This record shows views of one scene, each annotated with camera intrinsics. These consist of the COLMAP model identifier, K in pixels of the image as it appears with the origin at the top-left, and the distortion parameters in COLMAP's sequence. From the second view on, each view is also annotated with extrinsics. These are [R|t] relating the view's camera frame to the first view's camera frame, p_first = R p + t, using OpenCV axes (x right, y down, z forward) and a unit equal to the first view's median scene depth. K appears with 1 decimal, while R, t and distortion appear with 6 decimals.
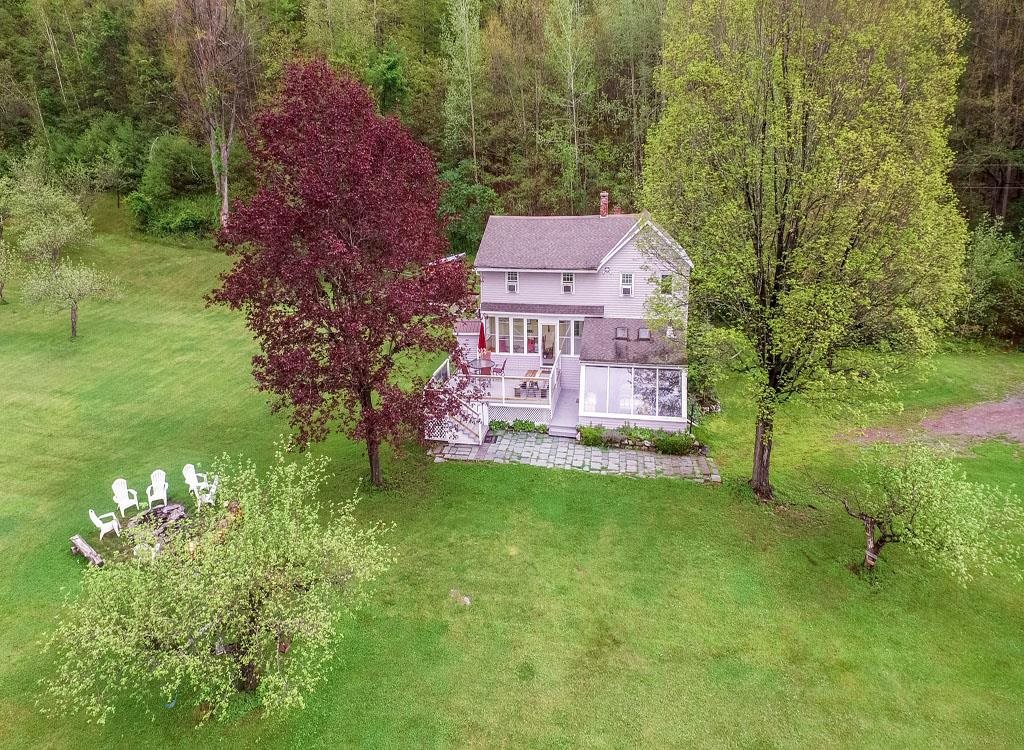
lens RADIAL K [[624.7, 0, 514.7], [0, 624.7, 255.1], [0, 0, 1]] dist [0.002480, 0.003632]
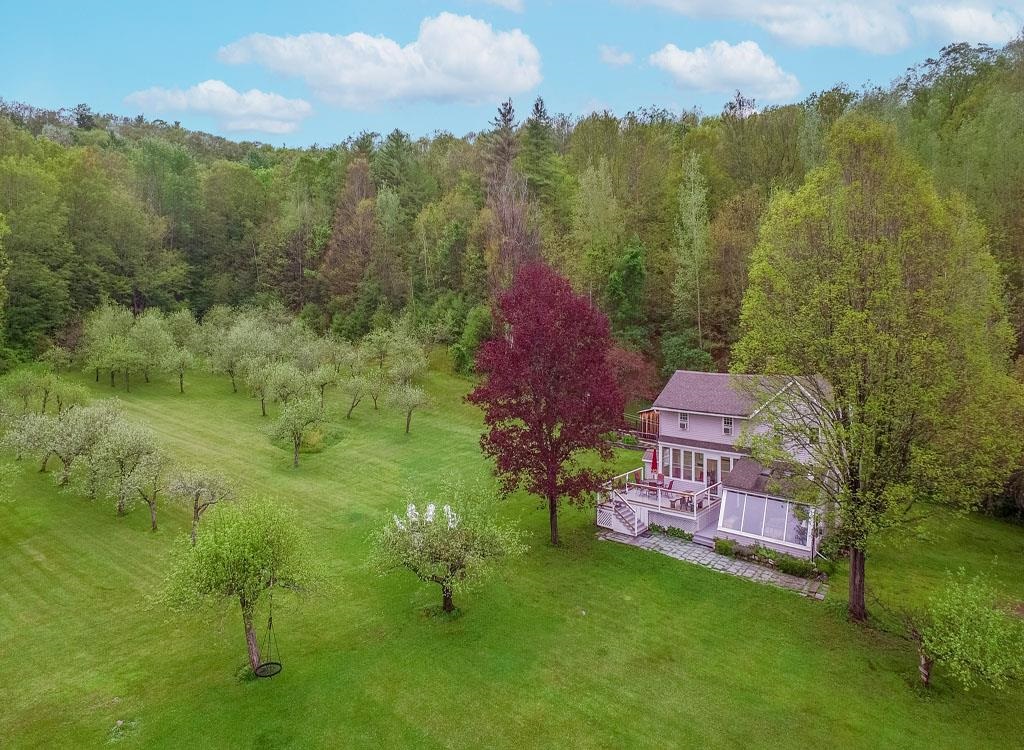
lens RADIAL K [[602.9, 0, 508.6], [0, 602.9, 290.3], [0, 0, 1]] dist [0.021184, 0.001251]
pose [[0.882059, -0.001522, -0.471137, 0.297062], [-0.099777, 0.976709, -0.189956, 0.059016], [0.460453, 0.214561, 0.861363, -0.332512]]
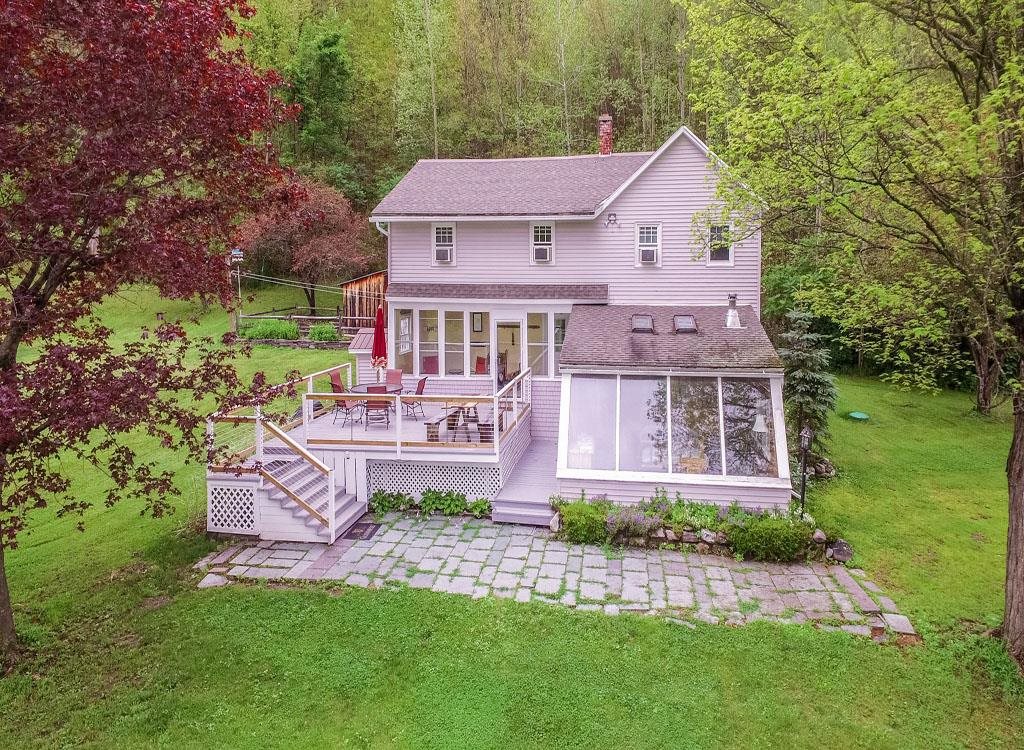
lens RADIAL K [[609.2, 0, 539.1], [0, 609.2, 293.3], [0, 0, 1]] dist [0.007850, 0.001844]
pose [[0.999520, 0.004146, 0.030708, 0.072494], [-0.000457, 0.992869, -0.119206, 0.169258], [-0.030984, 0.119135, 0.992394, 0.515162]]
